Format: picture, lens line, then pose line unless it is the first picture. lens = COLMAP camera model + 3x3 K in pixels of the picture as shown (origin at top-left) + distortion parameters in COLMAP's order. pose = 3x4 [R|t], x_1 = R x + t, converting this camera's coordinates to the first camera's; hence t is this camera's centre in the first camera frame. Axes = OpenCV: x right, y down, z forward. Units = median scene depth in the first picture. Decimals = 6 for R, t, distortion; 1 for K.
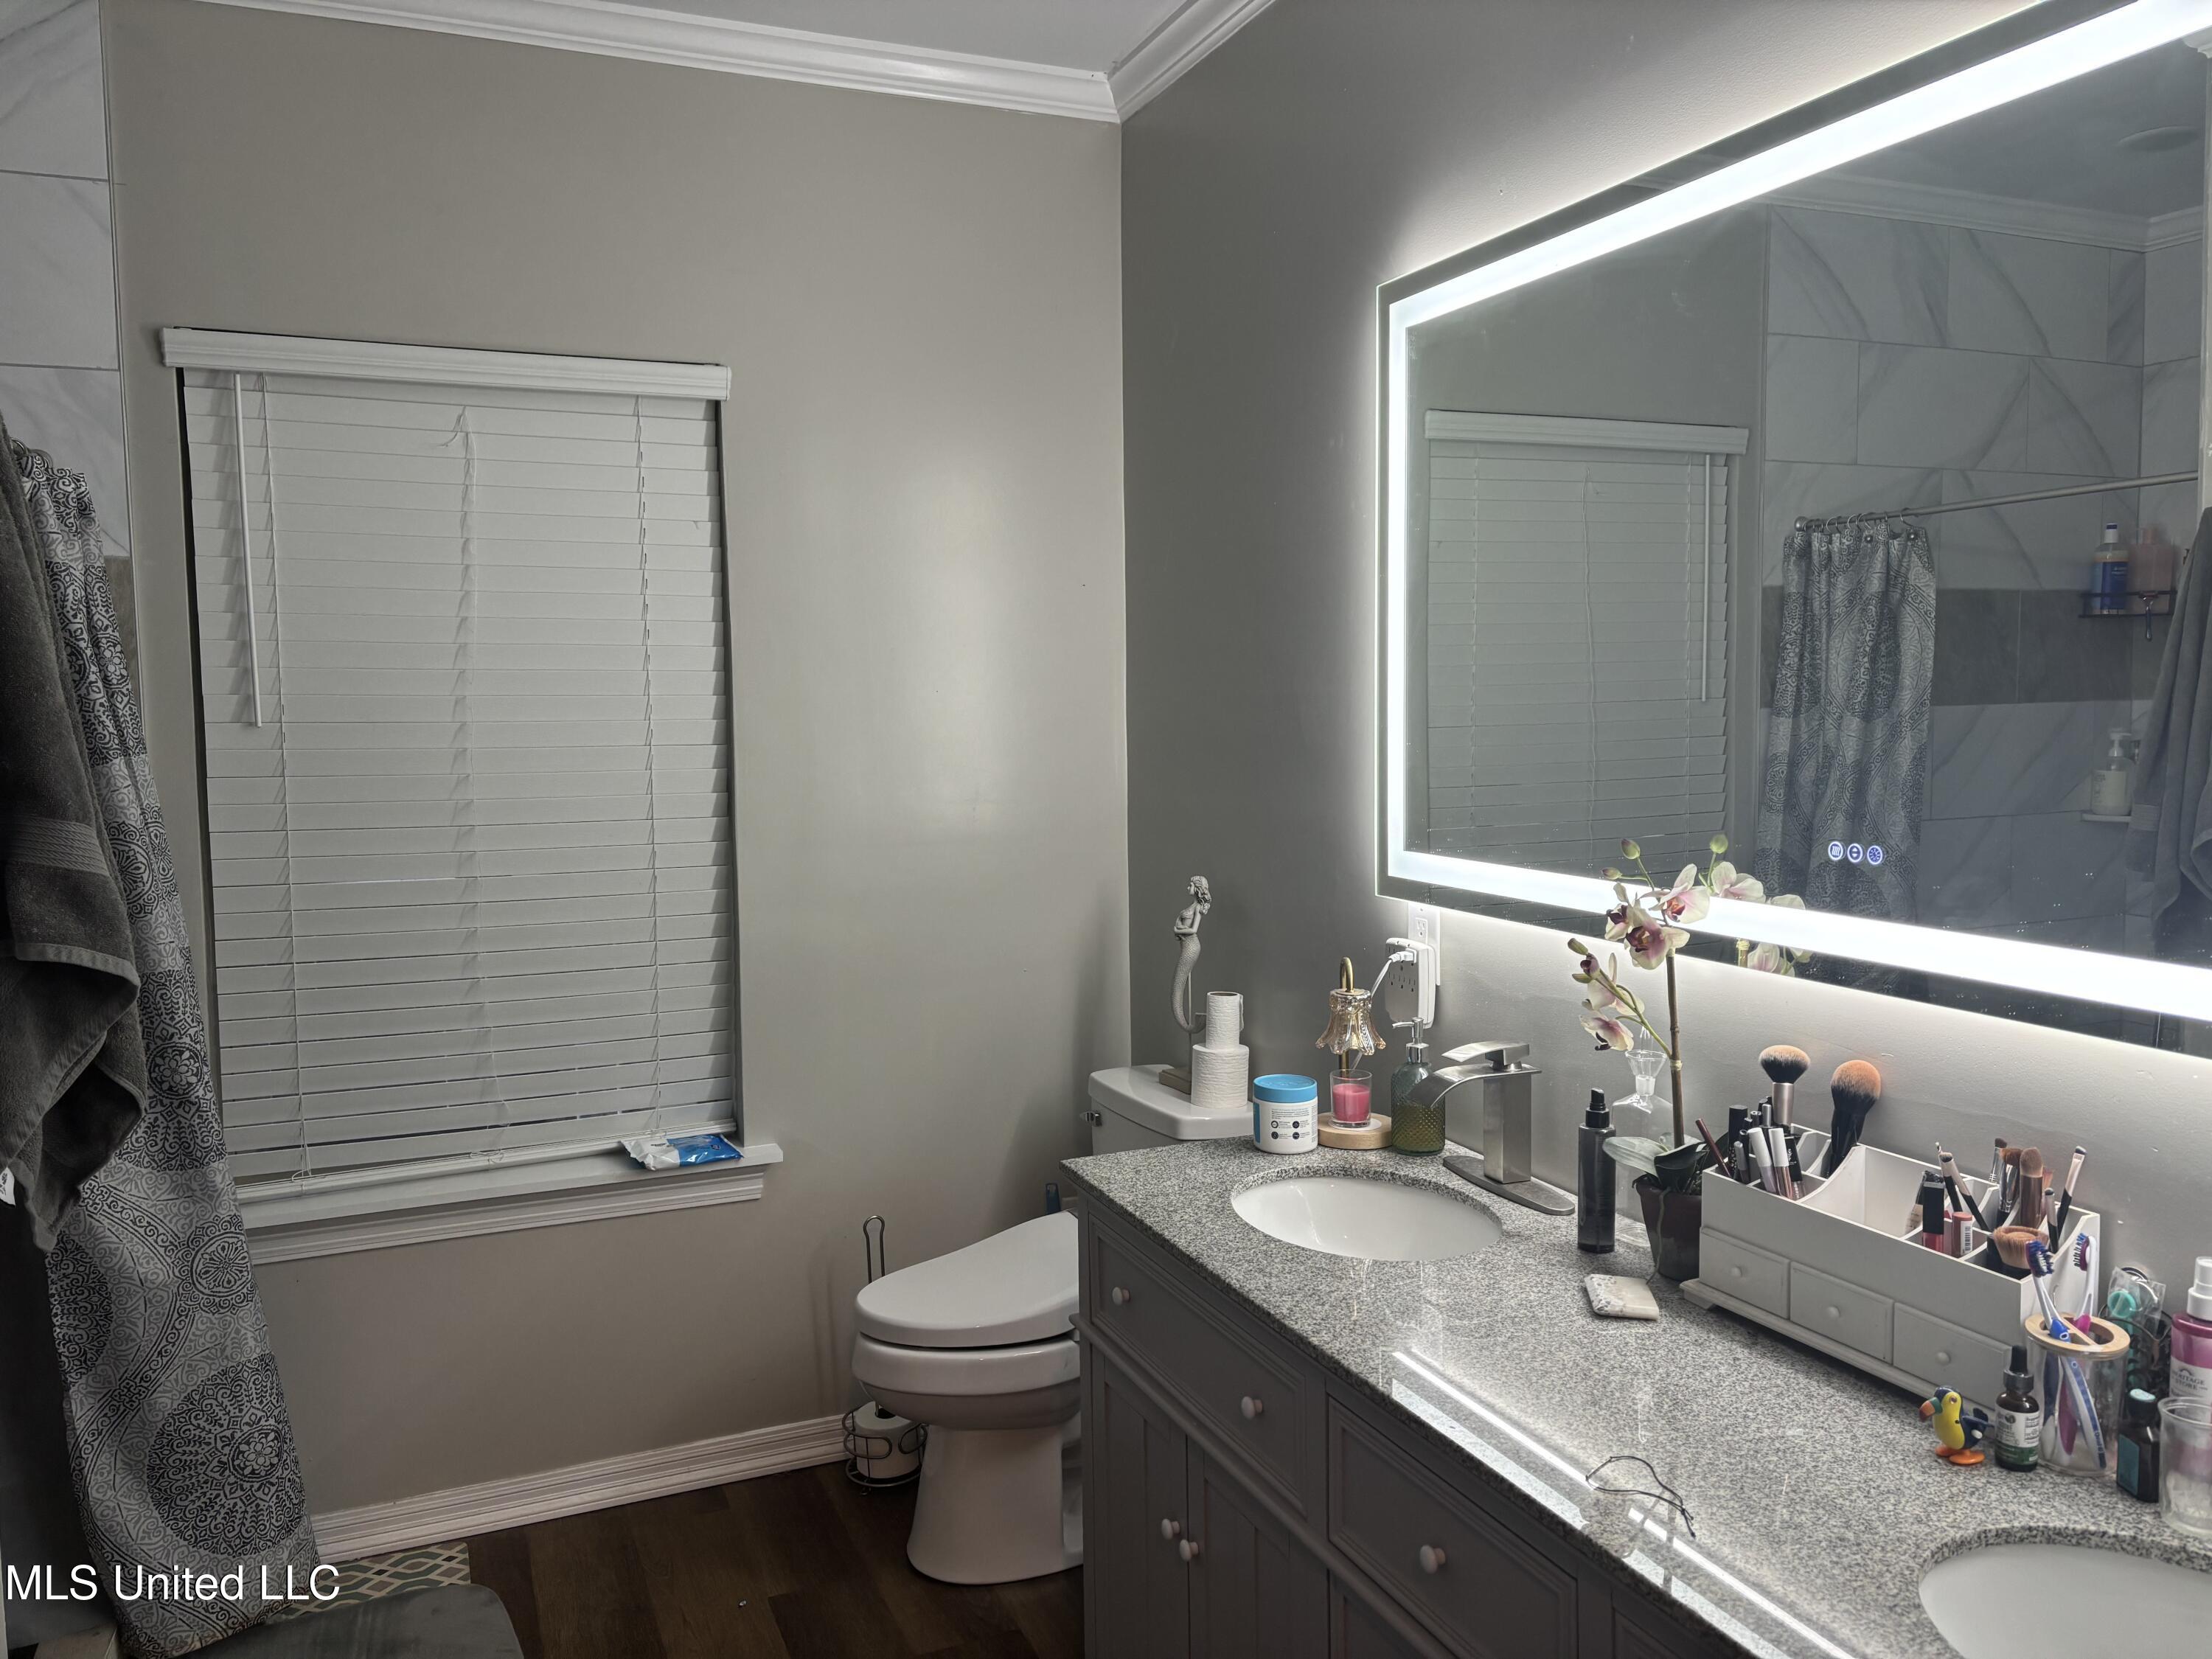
lens RADIAL K [[1653.1, 0, 1115.2], [0, 1653.1, 805.8], [0, 0, 1]] dist [0.009079, -0.020131]
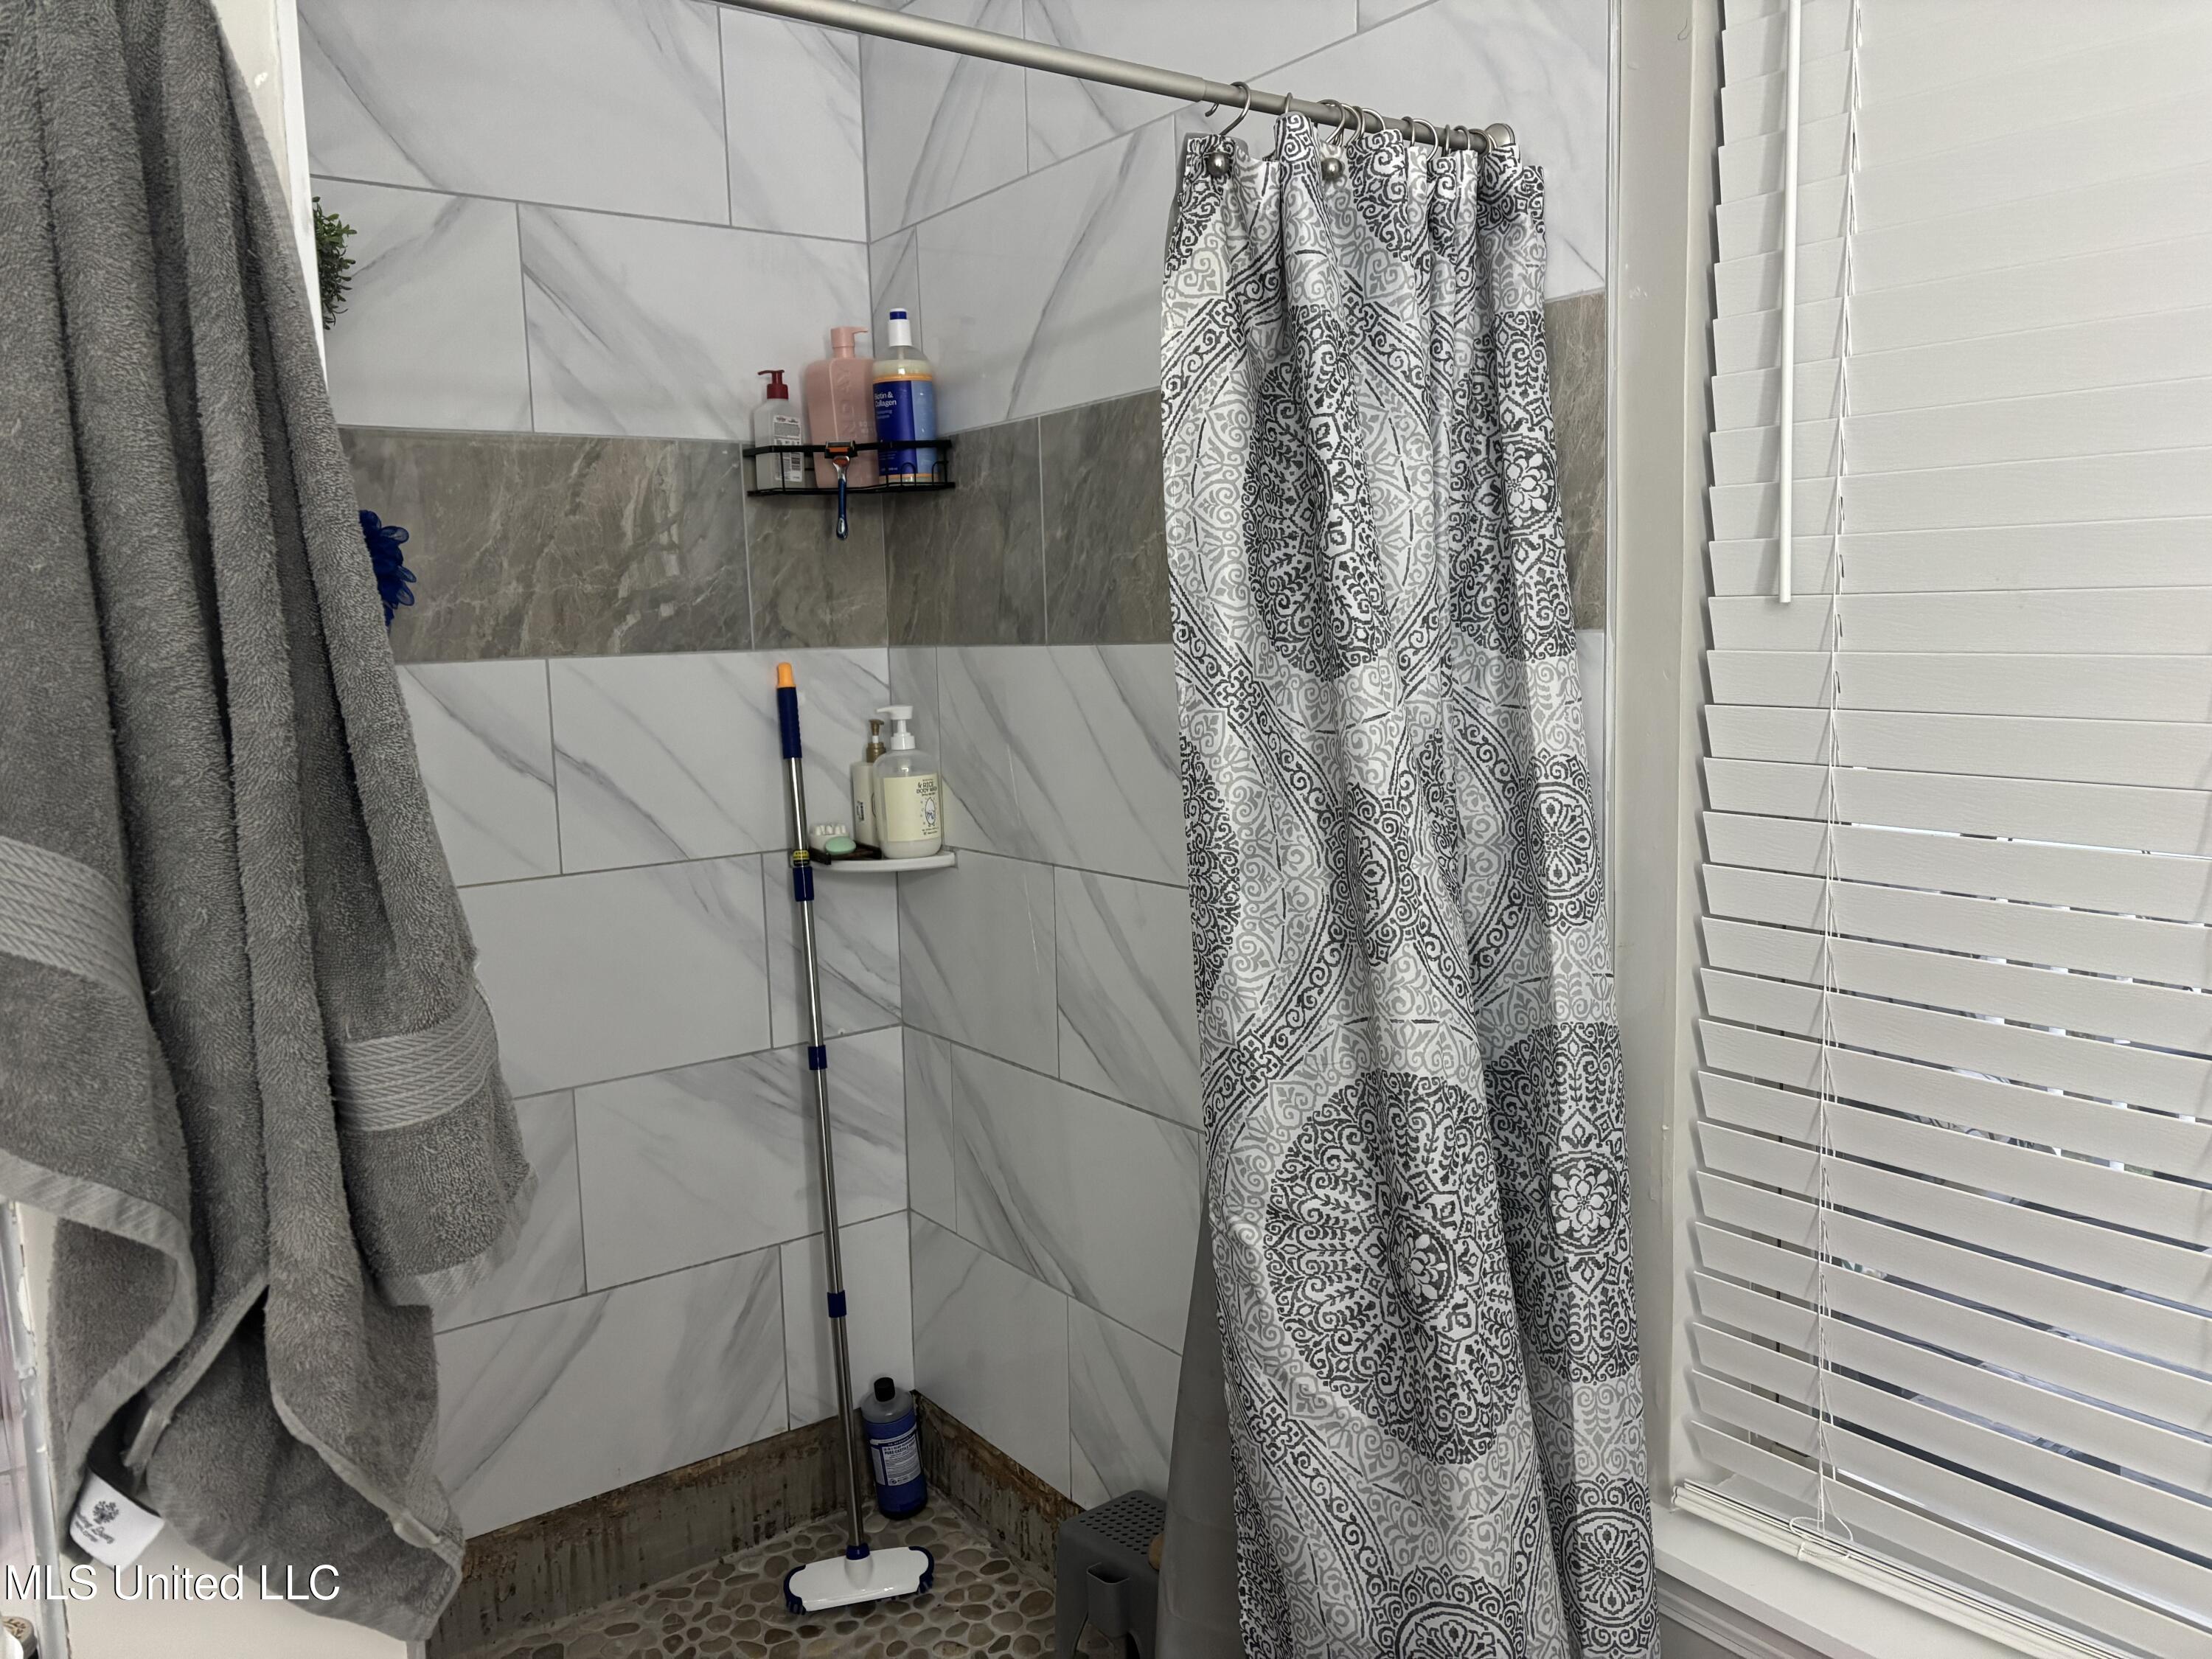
lens RADIAL K [[1653.1, 0, 1117.0], [0, 1653.1, 830.8], [0, 0, 1]] dist [0.009079, -0.020131]
pose [[0.227969, 0.118261, -0.966460, -0.084568], [-0.036055, 0.992941, 0.112997, -0.028199], [0.973001, 0.009086, 0.230624, 0.680510]]
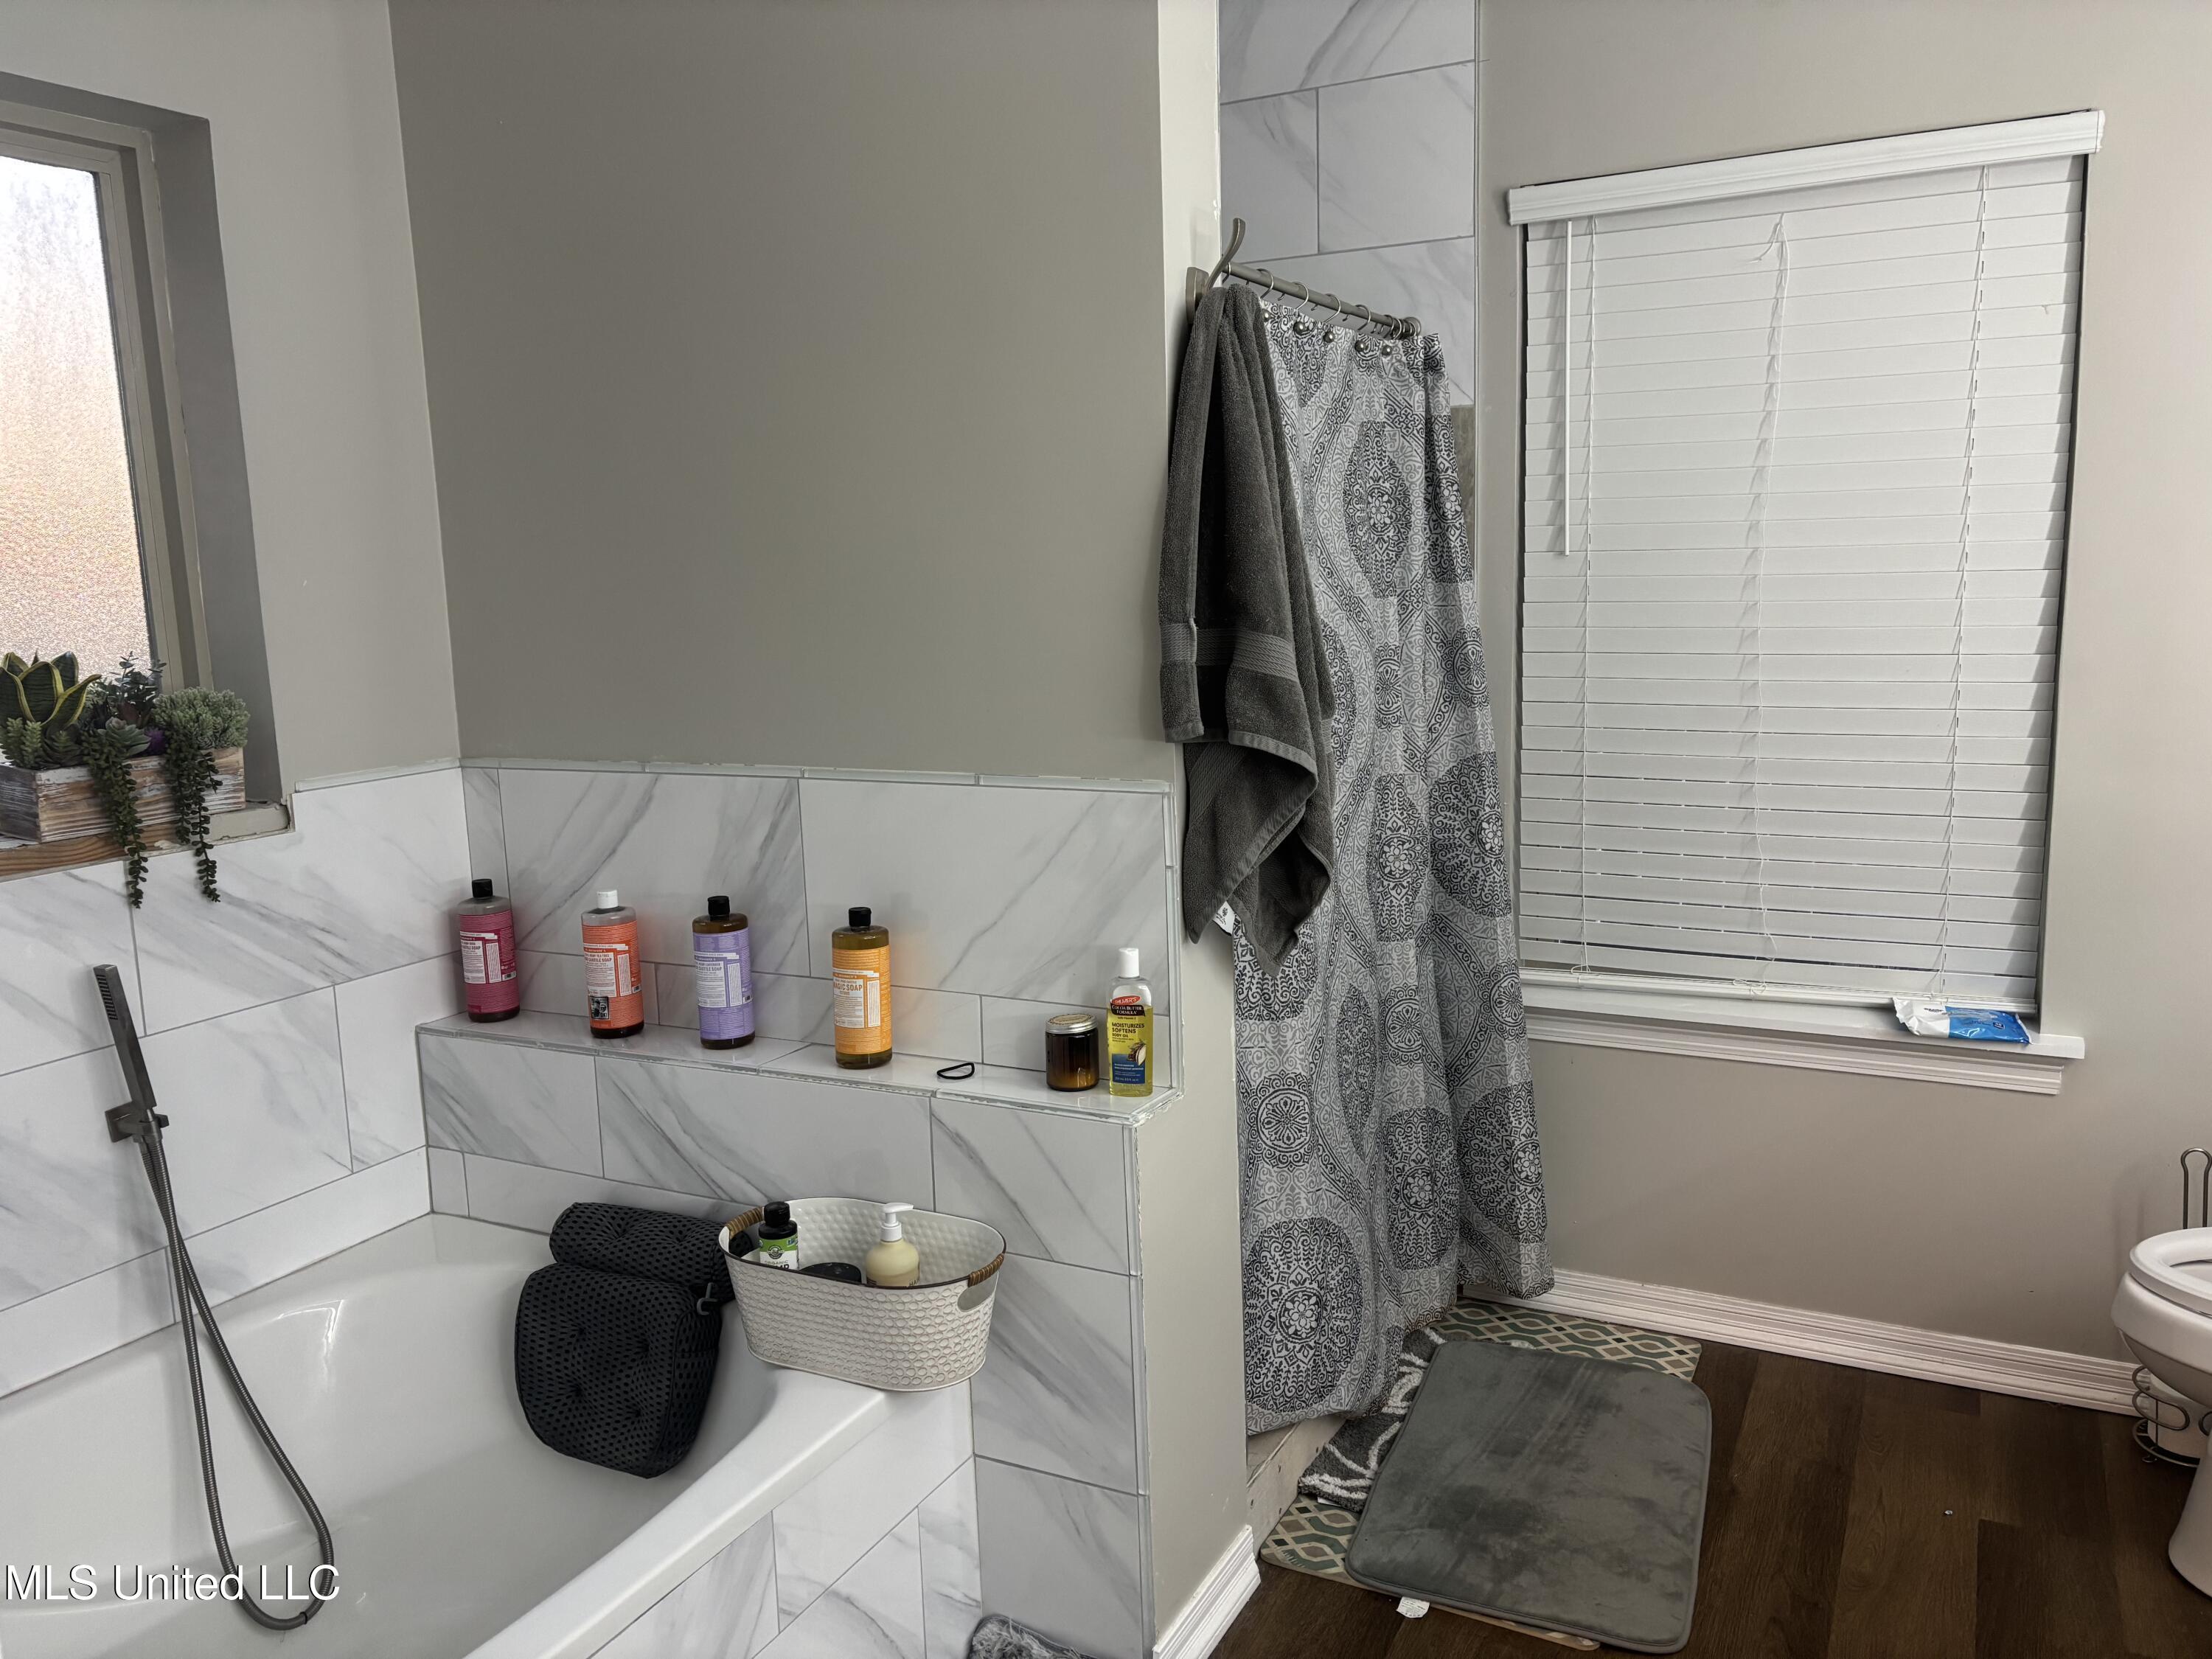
lens RADIAL K [[1653.1, 0, 1091.1], [0, 1653.1, 825.8], [0, 0, 1]] dist [0.009079, -0.020131]
pose [[0.611490, 0.115639, -0.782756, 0.154990], [-0.025883, 0.991657, 0.126281, -0.000803], [0.790829, -0.056959, 0.609381, 0.080122]]
